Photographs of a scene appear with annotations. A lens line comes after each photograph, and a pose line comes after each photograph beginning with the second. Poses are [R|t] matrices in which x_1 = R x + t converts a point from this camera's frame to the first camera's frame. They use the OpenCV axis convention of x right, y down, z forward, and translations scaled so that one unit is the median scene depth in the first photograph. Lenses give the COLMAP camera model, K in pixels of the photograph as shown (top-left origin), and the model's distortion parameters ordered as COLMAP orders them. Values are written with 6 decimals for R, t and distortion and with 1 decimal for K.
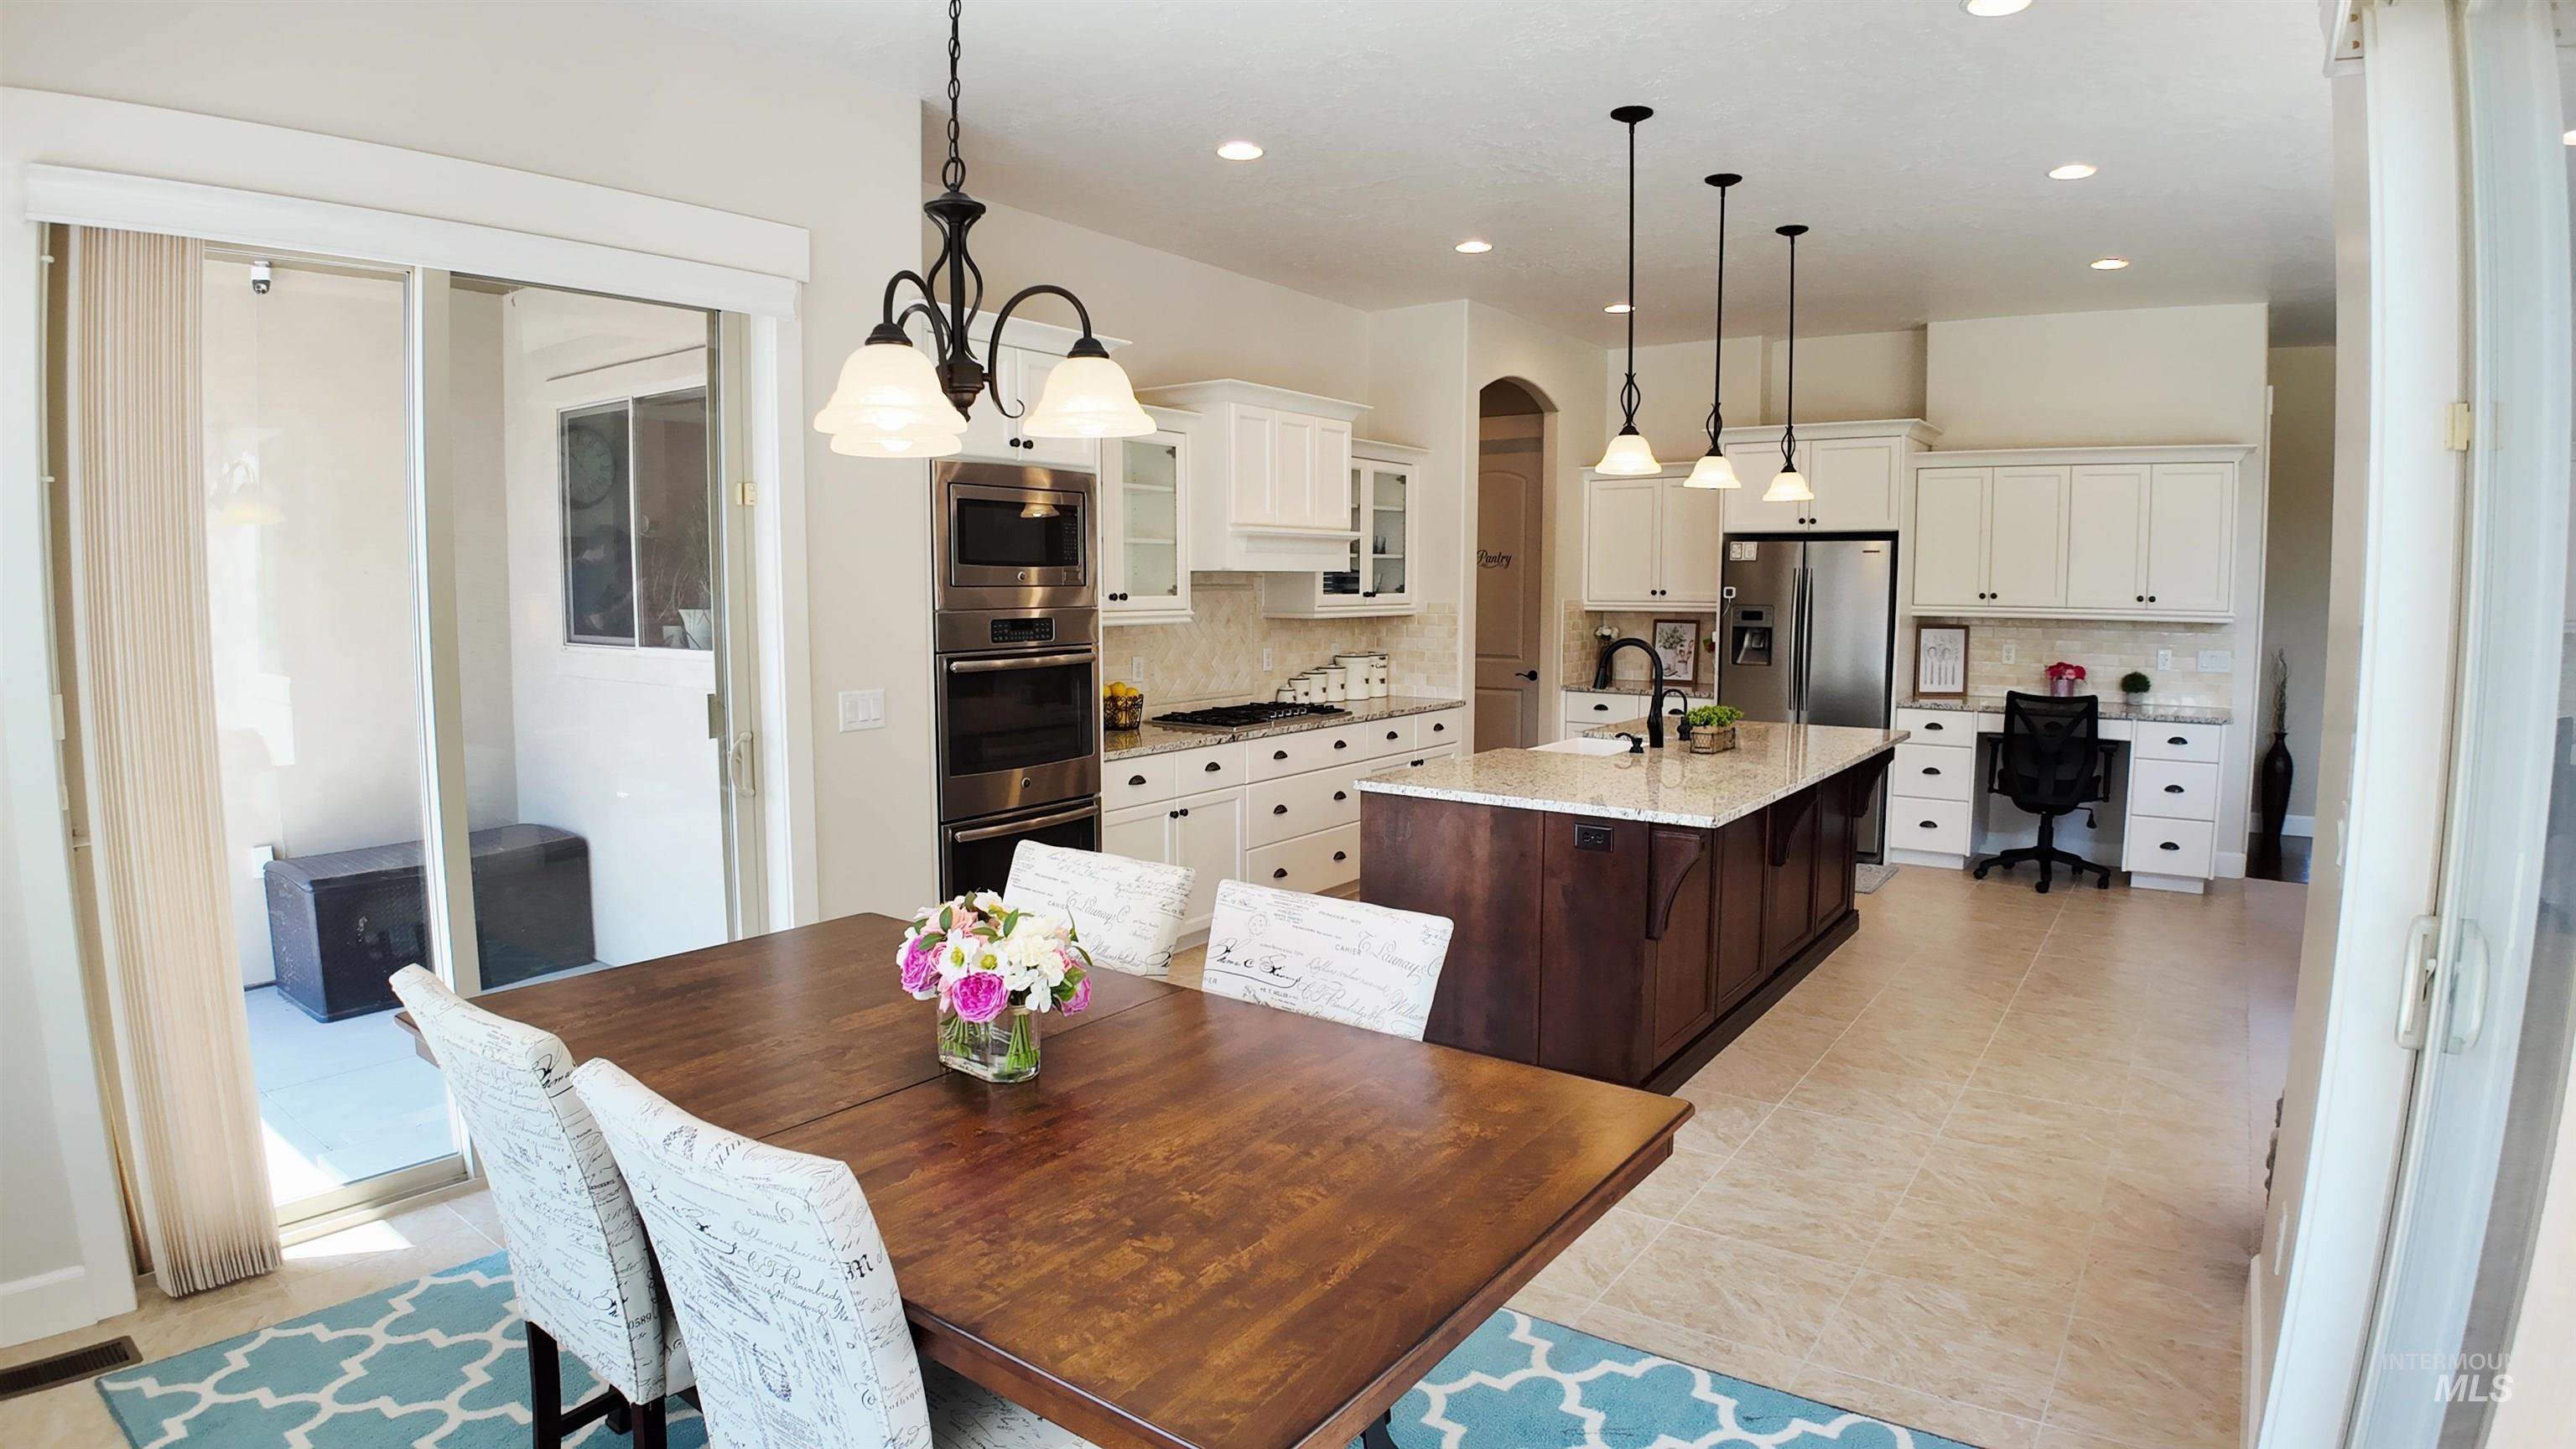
lens RADIAL K [[1384.1, 0, 1251.2], [0, 1384.1, 722.5], [0, 0, 1]] dist [-0.108289, -0.000011]
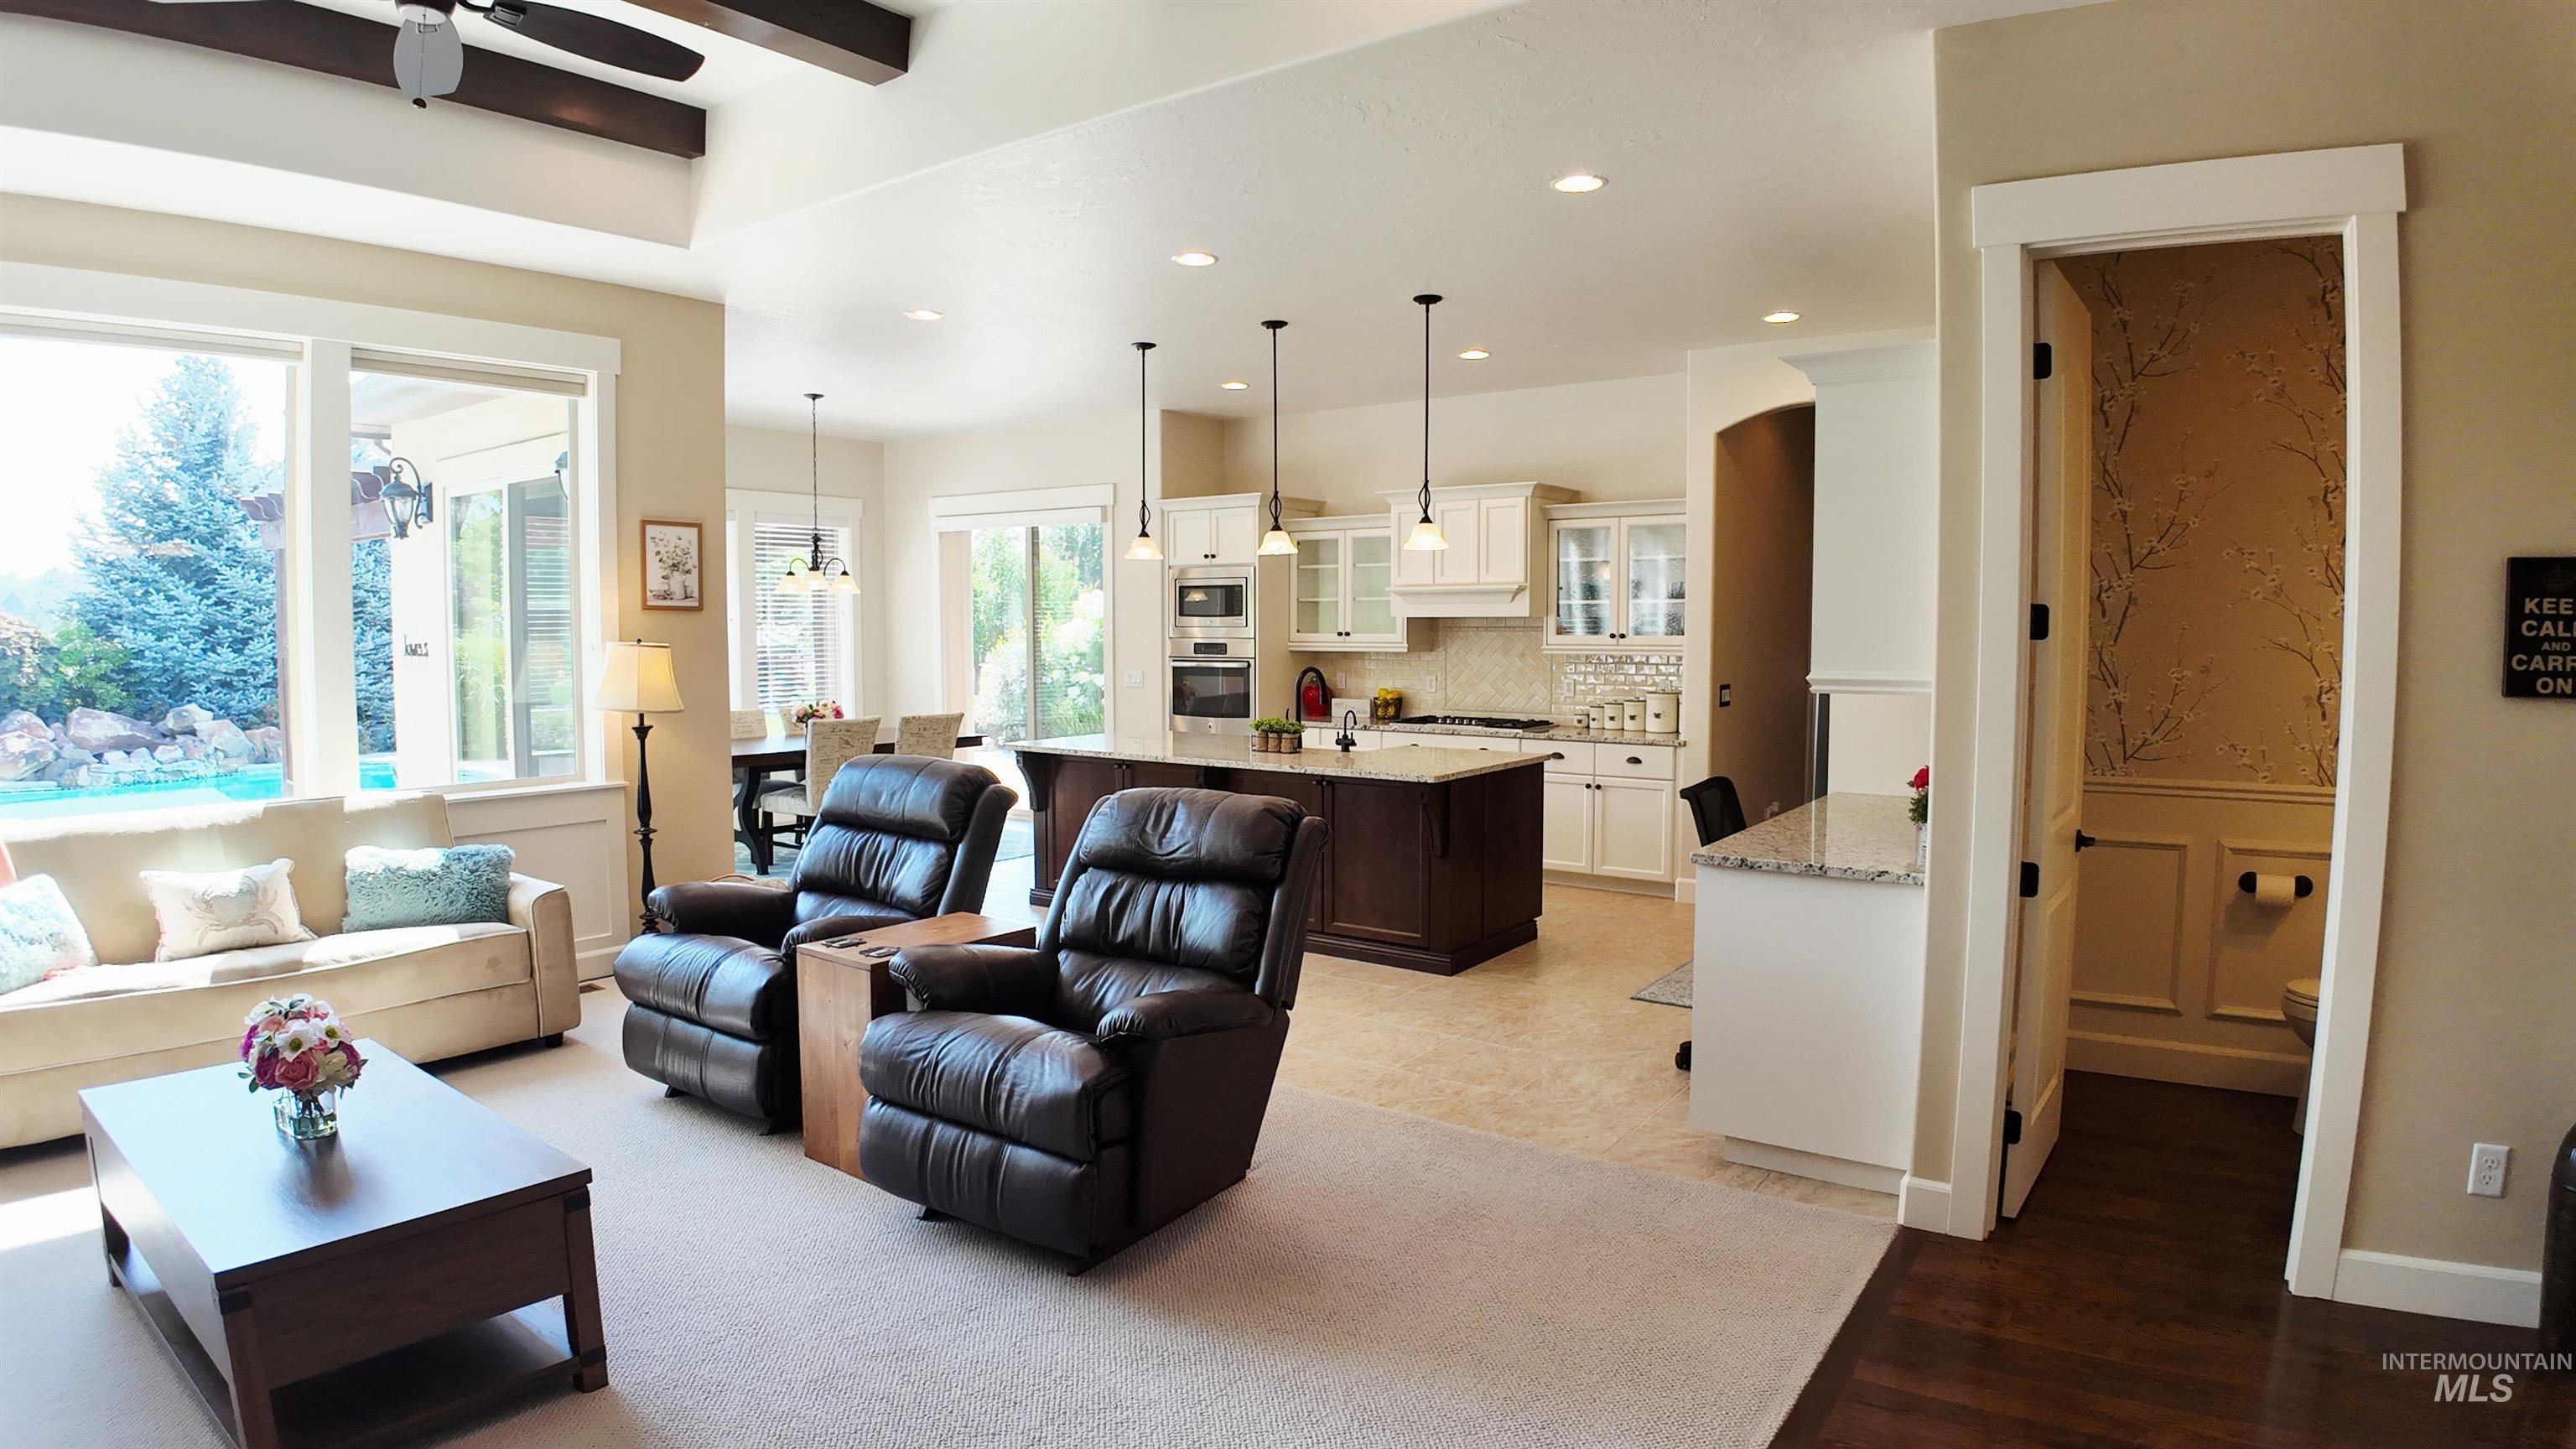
lens RADIAL K [[1380.0, 0, 1257.9], [0, 1380.0, 725.1], [0, 0, 1]] dist [-0.125160, 0.000305]
pose [[0.009208, 0.075725, -0.997086, 1.200838], [-0.099919, 0.992208, 0.074432, -0.074558], [0.994953, 0.098942, 0.016703, 0.700459]]
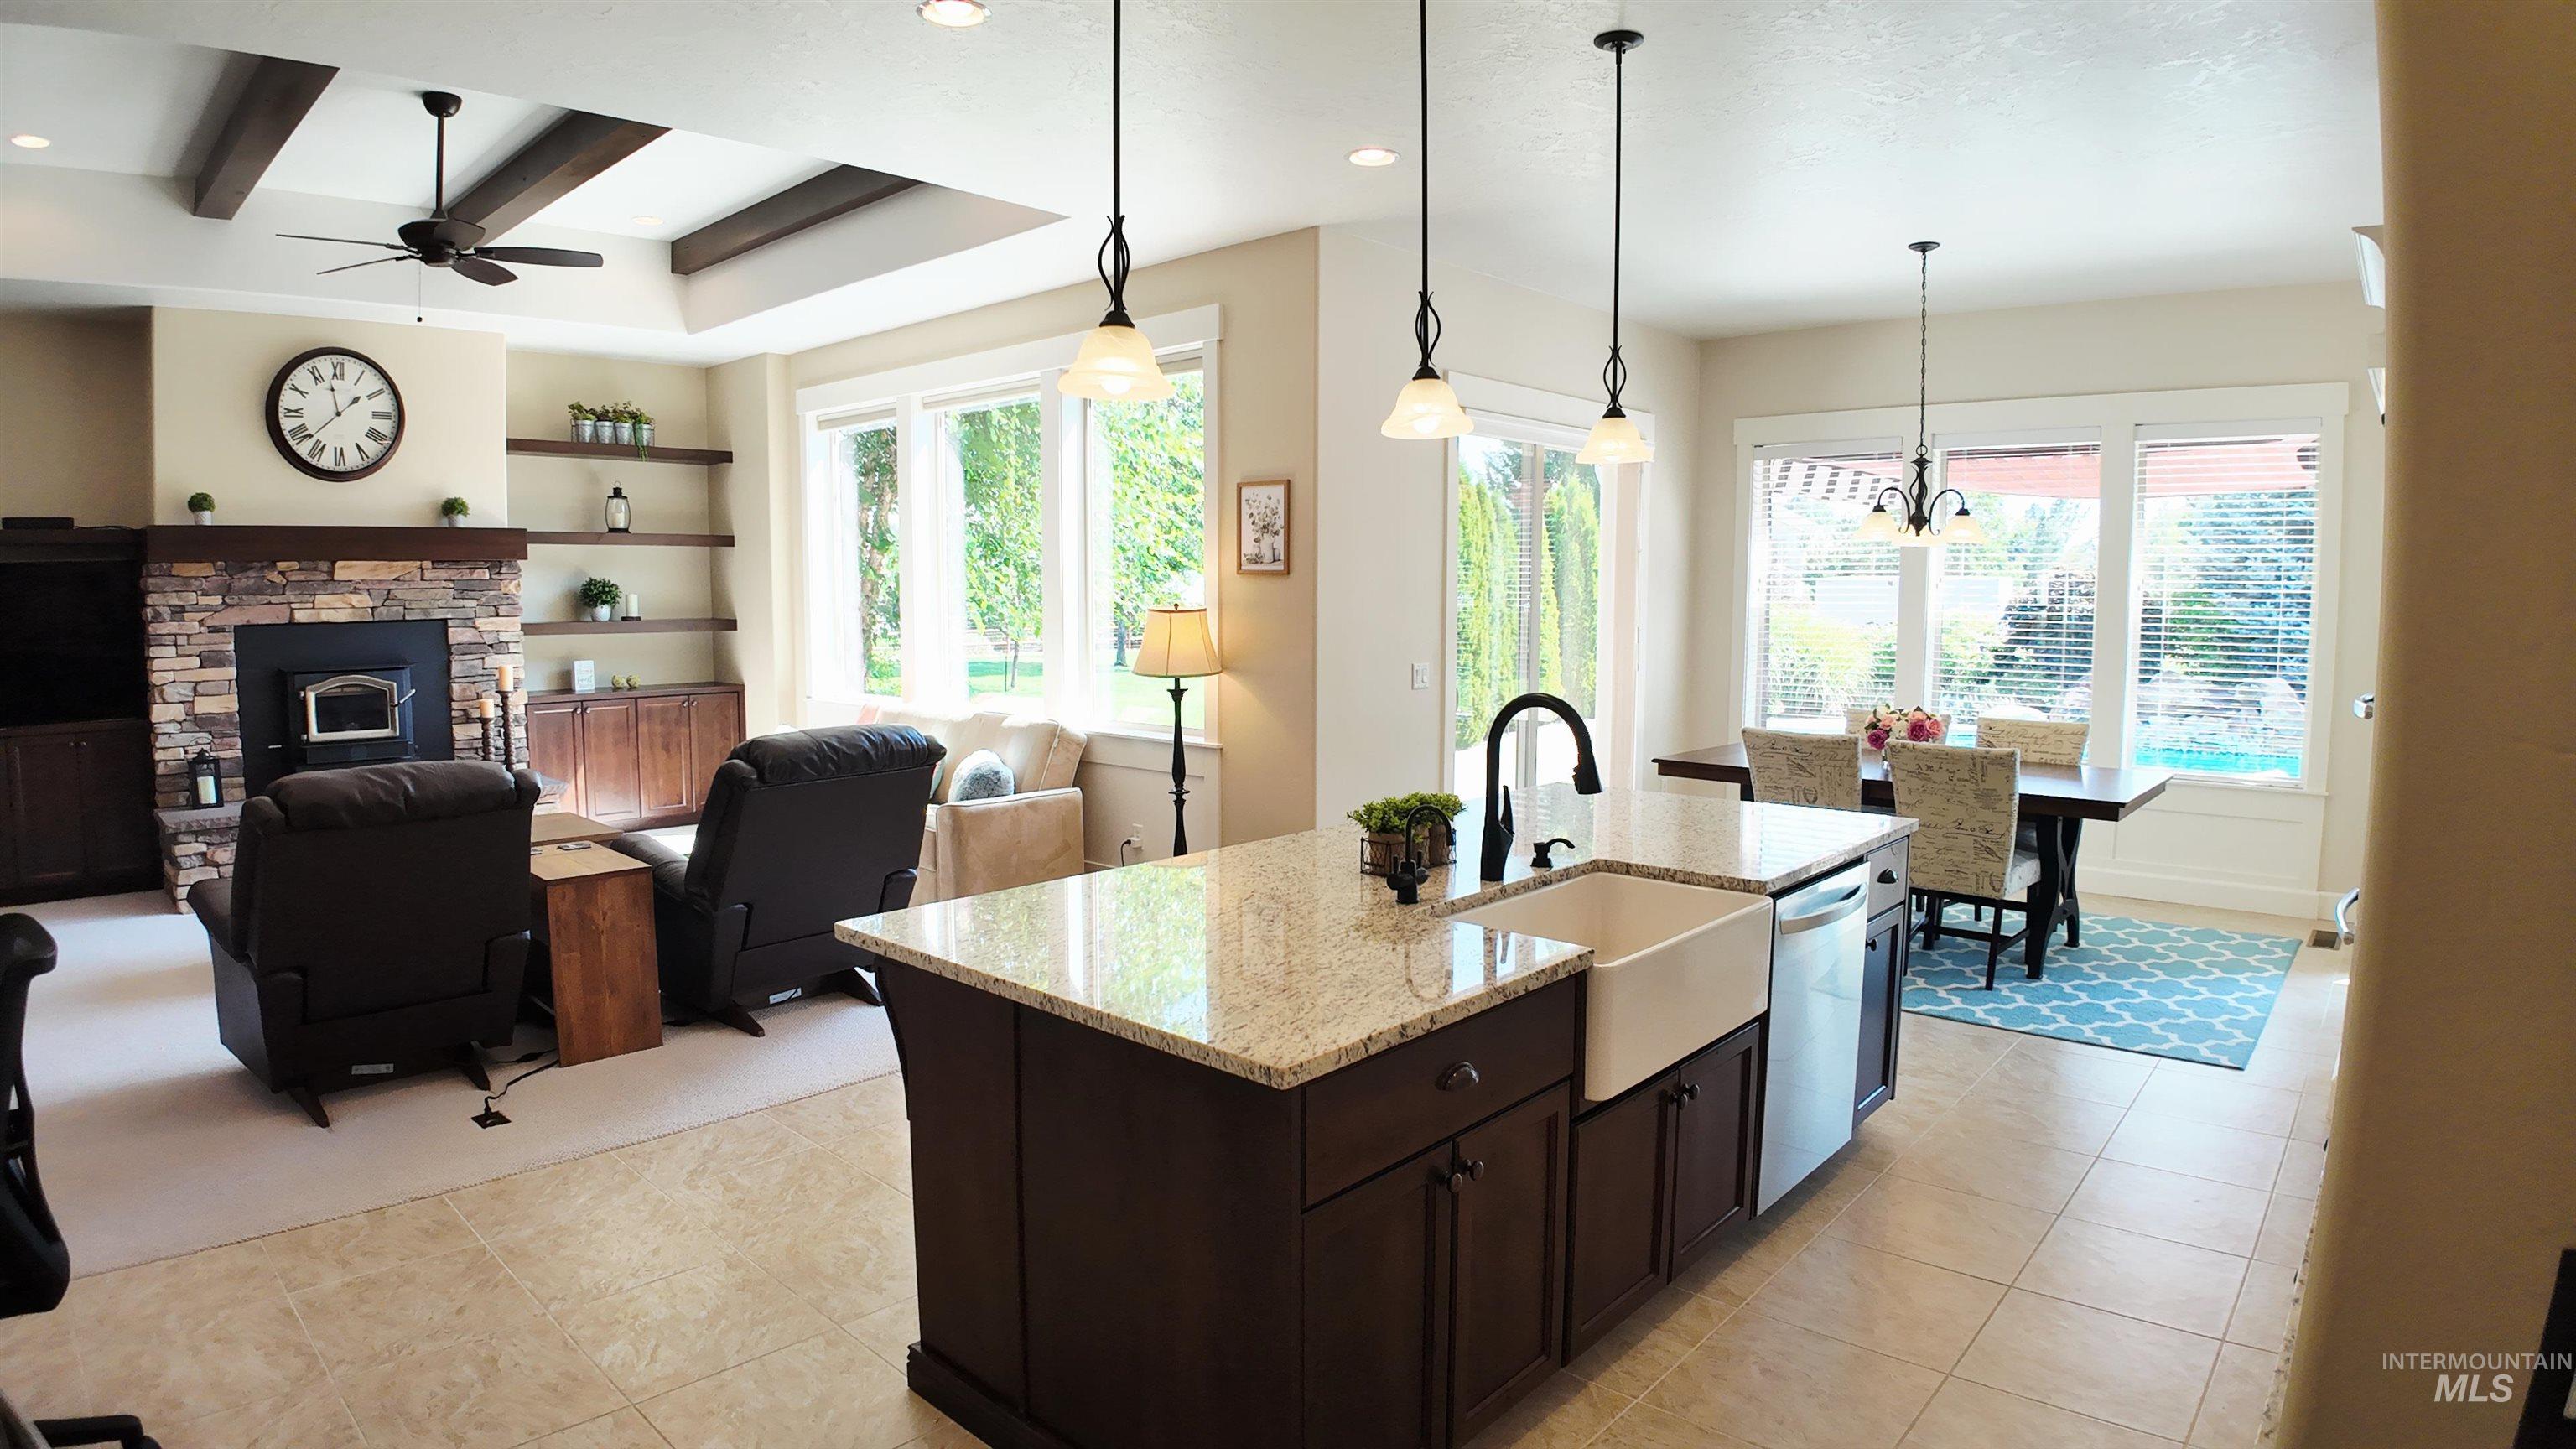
lens RADIAL K [[1368.7, 0, 1291.1], [0, 1368.7, 719.7], [0, 0, 1]] dist [-0.109059, -0.001671]
pose [[-0.994431, -0.007342, 0.105135, 0.236709], [0.012687, 0.981977, 0.188573, -0.115209], [-0.104625, 0.188857, -0.976415, 1.154806]]
